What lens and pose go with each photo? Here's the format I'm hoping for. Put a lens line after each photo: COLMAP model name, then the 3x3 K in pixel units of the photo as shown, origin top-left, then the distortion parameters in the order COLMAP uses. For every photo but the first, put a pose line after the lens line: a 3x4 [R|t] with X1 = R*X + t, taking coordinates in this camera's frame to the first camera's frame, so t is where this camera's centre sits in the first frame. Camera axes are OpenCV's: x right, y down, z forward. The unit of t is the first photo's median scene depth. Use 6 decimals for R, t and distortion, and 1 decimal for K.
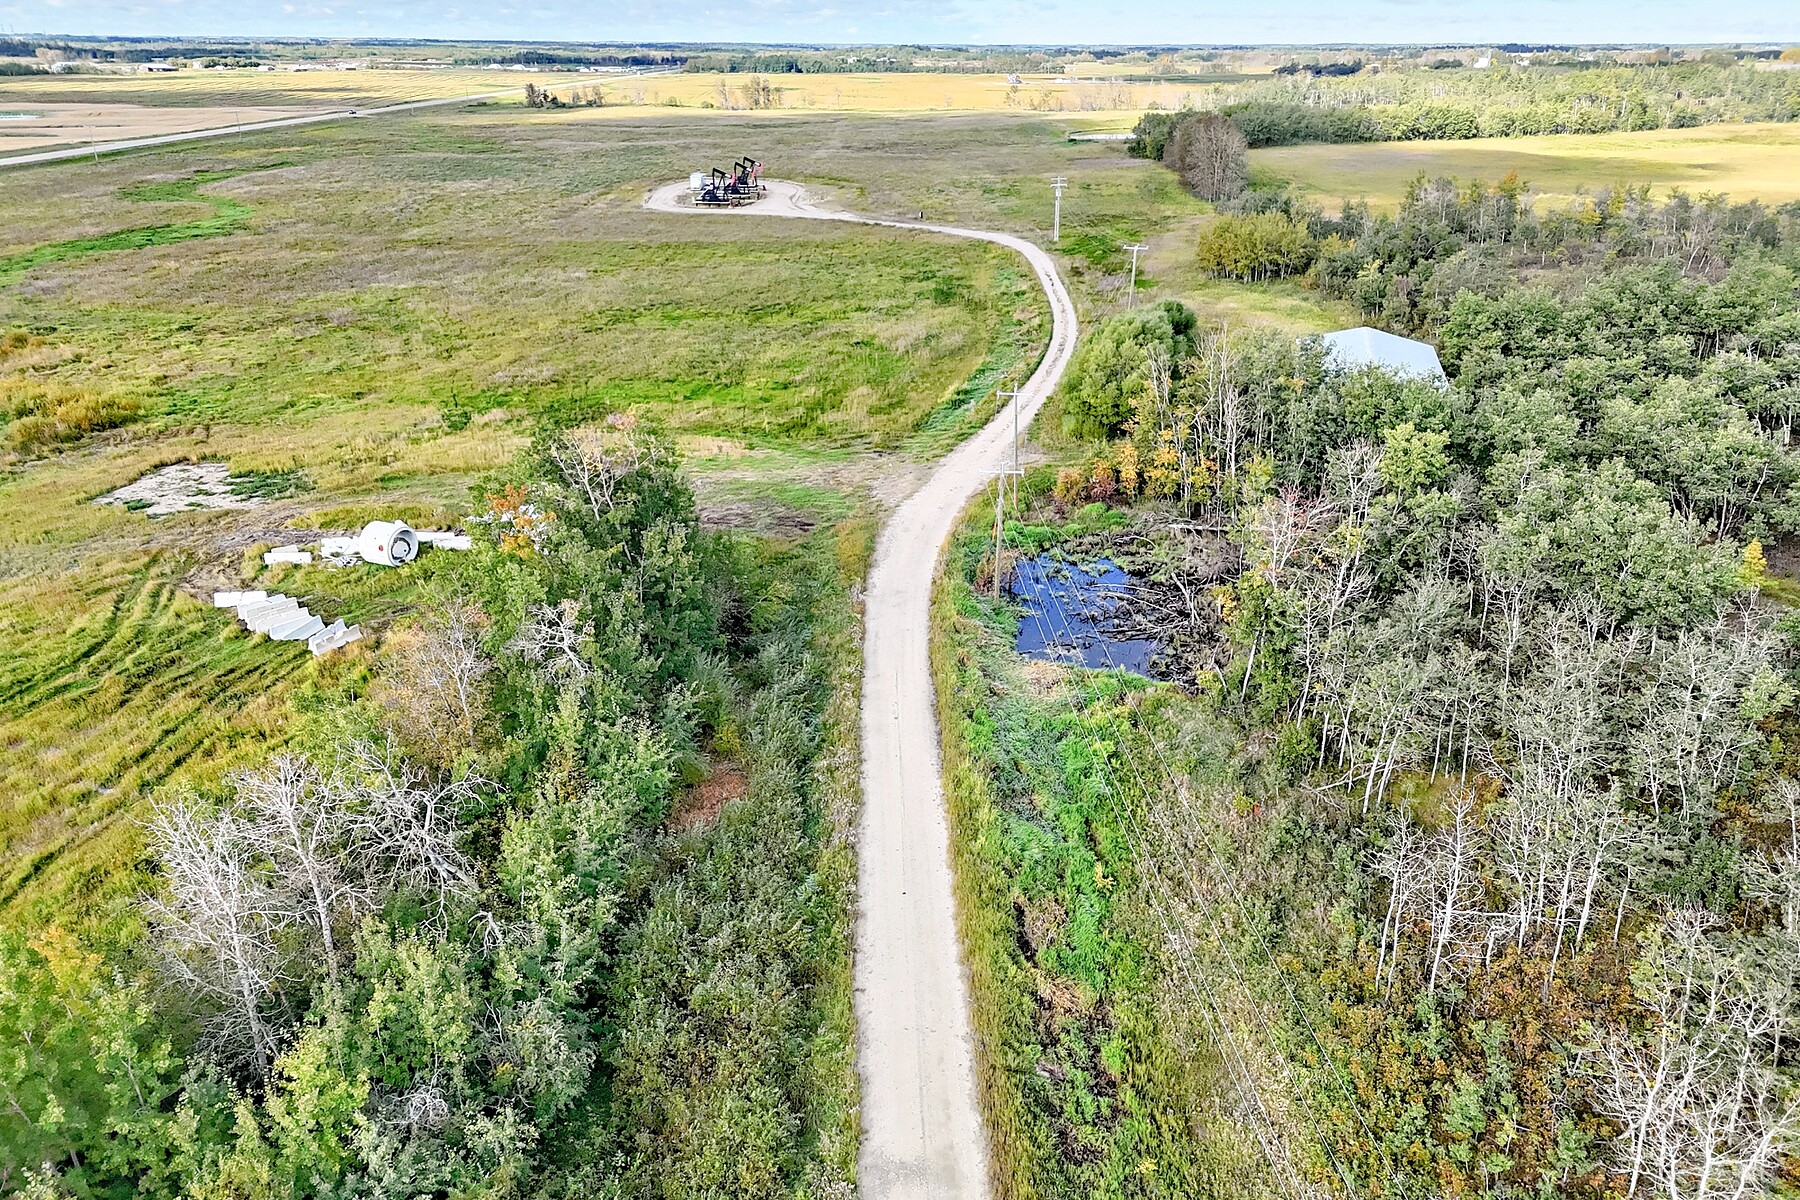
lens RADIAL K [[1319.6, 0, 896.2], [0, 1319.6, 599.8], [0, 0, 1]] dist [0.073348, -0.060330]
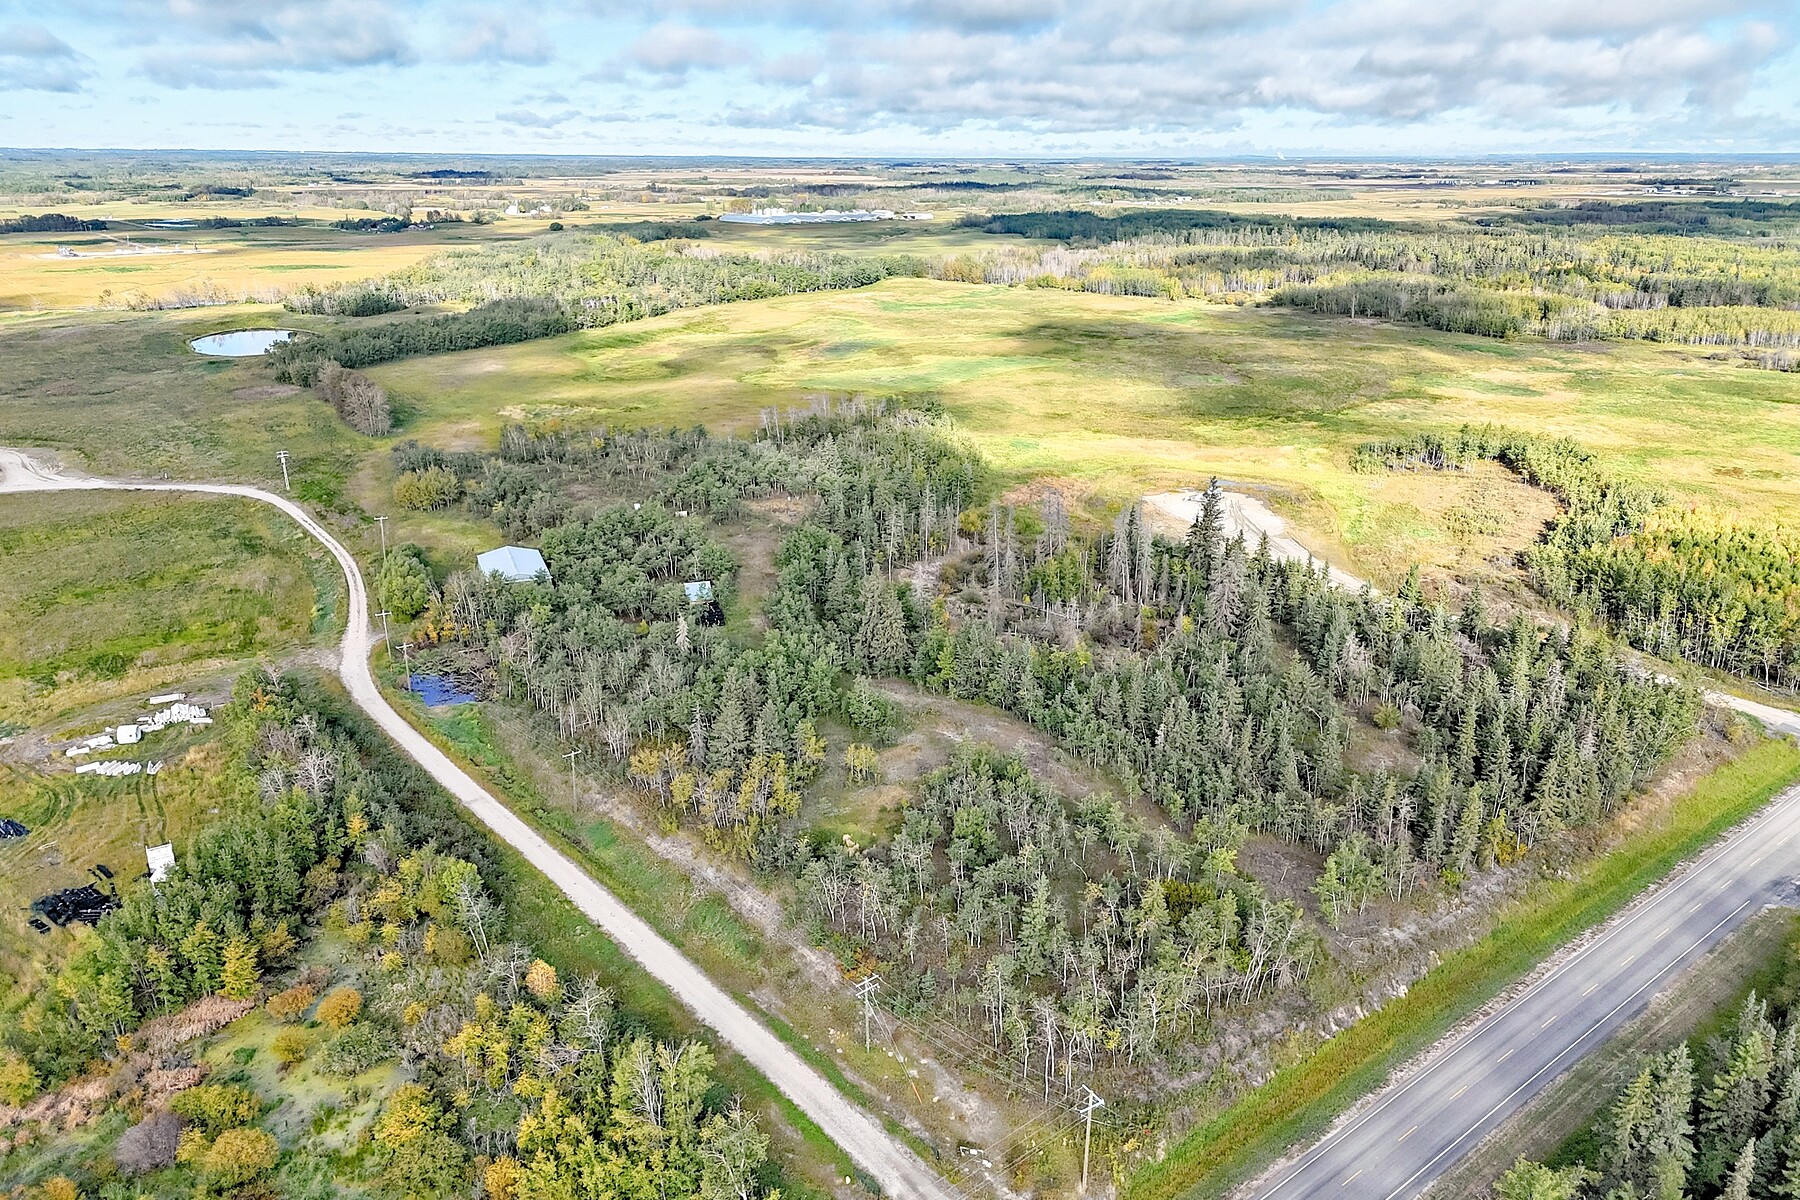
lens RADIAL K [[1319.6, 0, 901.0], [0, 1319.6, 613.7], [0, 0, 1]] dist [0.073348, -0.060330]
pose [[0.792499, -0.201972, 0.575459, -0.379061], [0.235569, 0.971715, 0.016631, 0.019906], [-0.562542, 0.122380, 0.817661, -1.040994]]
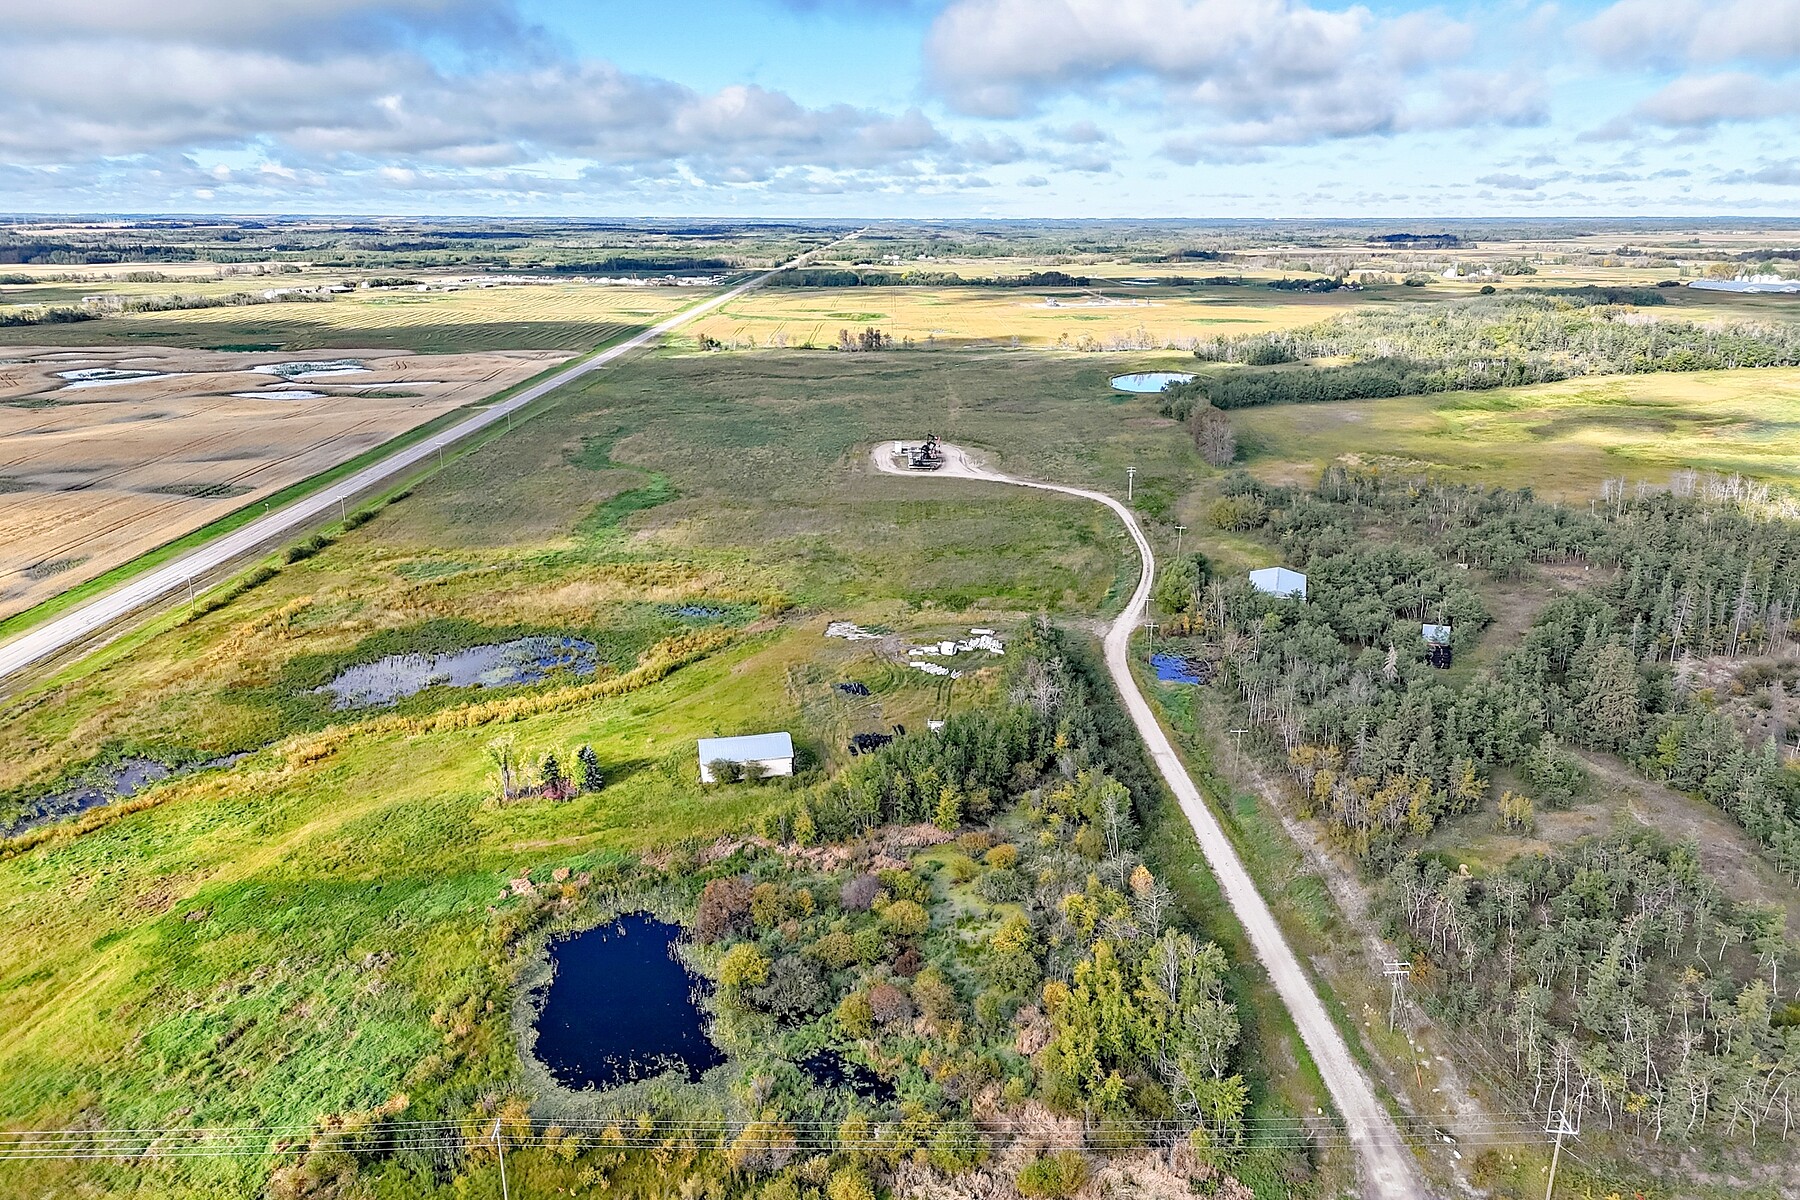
lens RADIAL K [[1319.6, 0, 893.4], [0, 1319.6, 595.4], [0, 0, 1]] dist [0.073348, -0.060330]
pose [[0.999901, 0.001504, -0.014015, -0.286426], [-0.003119, 0.993254, -0.115914, 0.117519], [0.013746, 0.115946, 0.993160, -1.273902]]
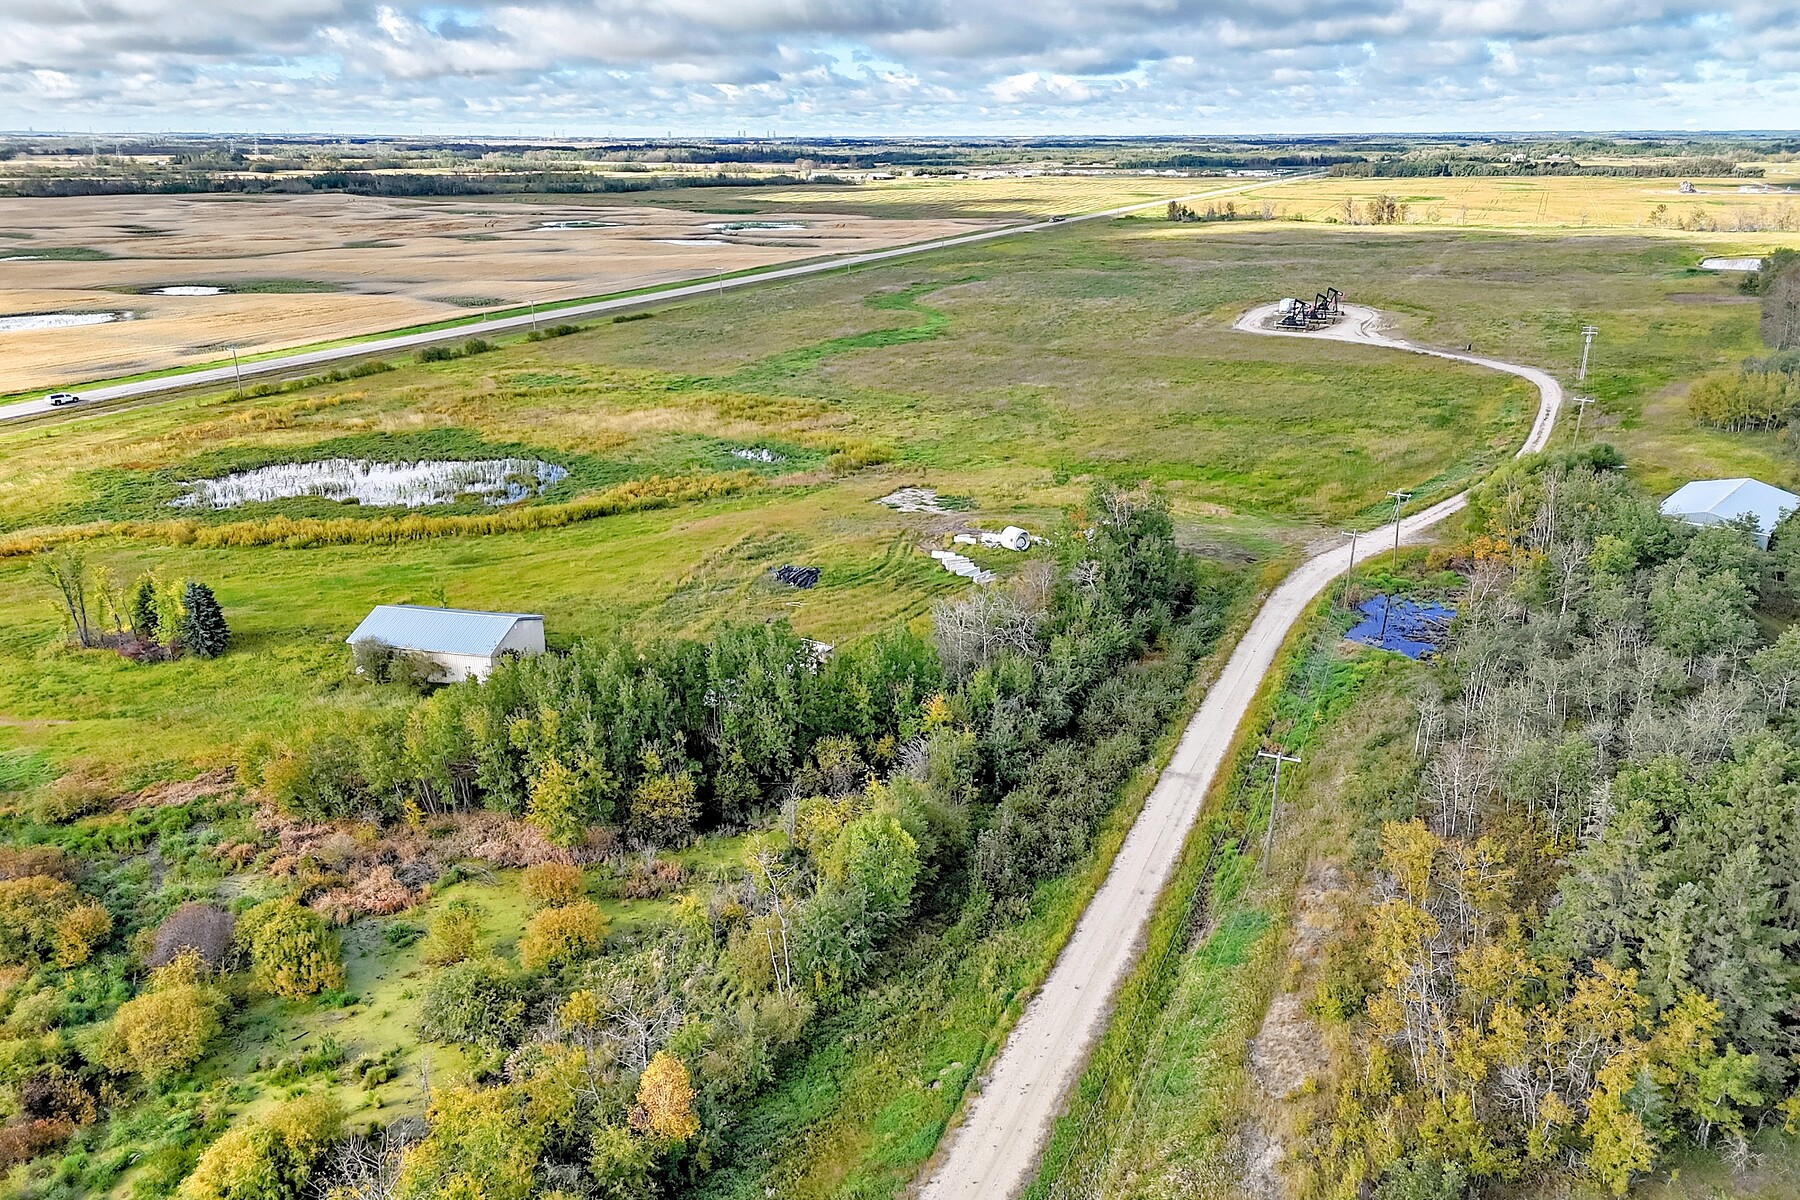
lens RADIAL K [[1319.6, 0, 900.4], [0, 1319.6, 596.8], [0, 0, 1]] dist [0.073348, -0.060330]
pose [[0.900135, 0.138672, -0.412950, 0.150871], [-0.163587, 0.986202, -0.025406, 0.067898], [0.403729, 0.090422, 0.910399, -0.450271]]
